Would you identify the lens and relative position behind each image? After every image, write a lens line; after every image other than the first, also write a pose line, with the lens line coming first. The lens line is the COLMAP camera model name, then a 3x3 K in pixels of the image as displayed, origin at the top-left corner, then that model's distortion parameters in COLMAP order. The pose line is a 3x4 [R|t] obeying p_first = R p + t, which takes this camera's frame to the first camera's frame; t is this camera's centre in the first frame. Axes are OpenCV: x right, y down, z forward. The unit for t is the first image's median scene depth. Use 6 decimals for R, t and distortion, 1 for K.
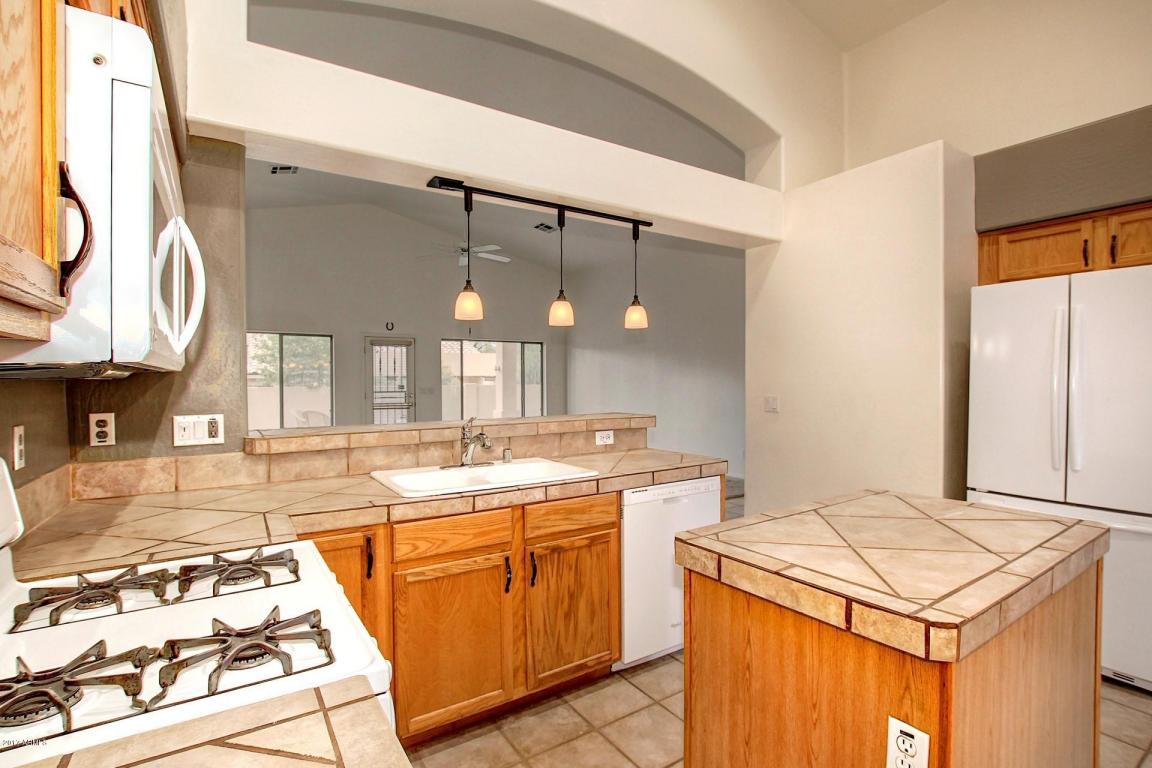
lens RADIAL K [[548.1, 0, 583.8], [0, 548.1, 386.7], [0, 0, 1]] dist [-0.034031, 0.000326]
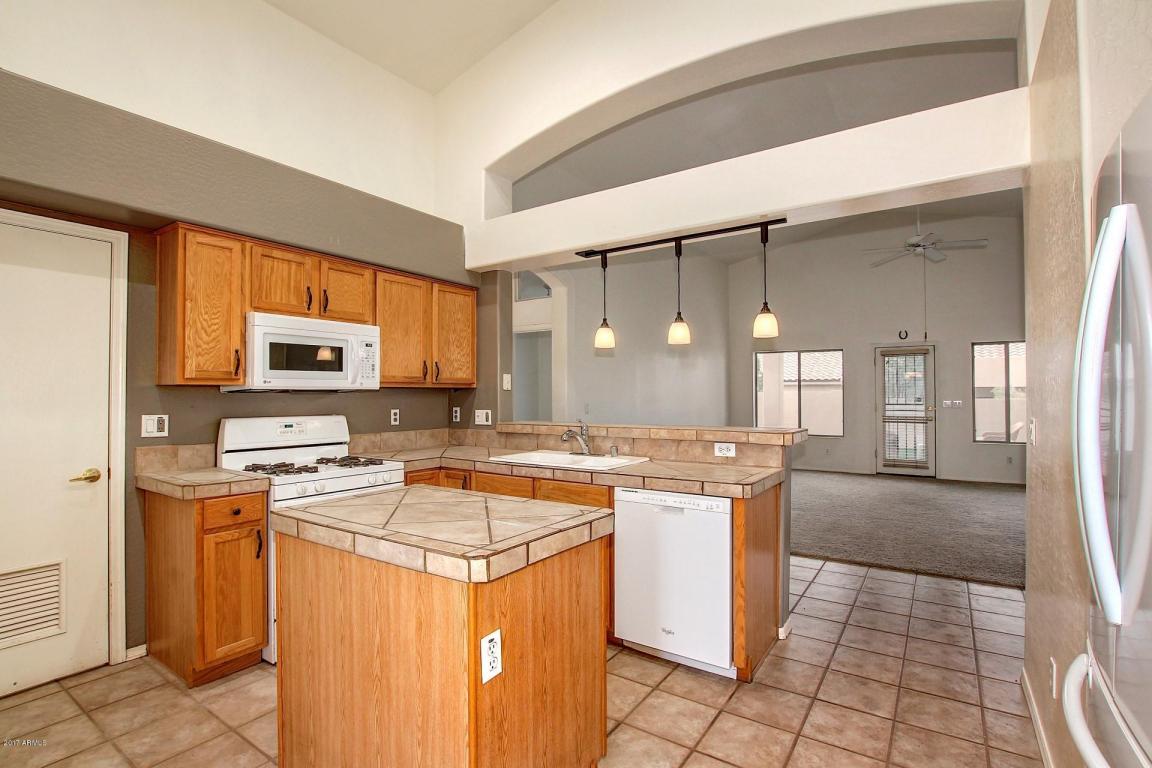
lens RADIAL K [[548.1, 0, 576.8], [0, 548.1, 387.3], [0, 0, 1]] dist [-0.034031, 0.000326]
pose [[0.373736, -0.007863, -0.927502, 1.019153], [-0.010232, 0.999868, -0.012600, -0.007405], [0.927479, 0.014199, 0.373607, 0.433544]]
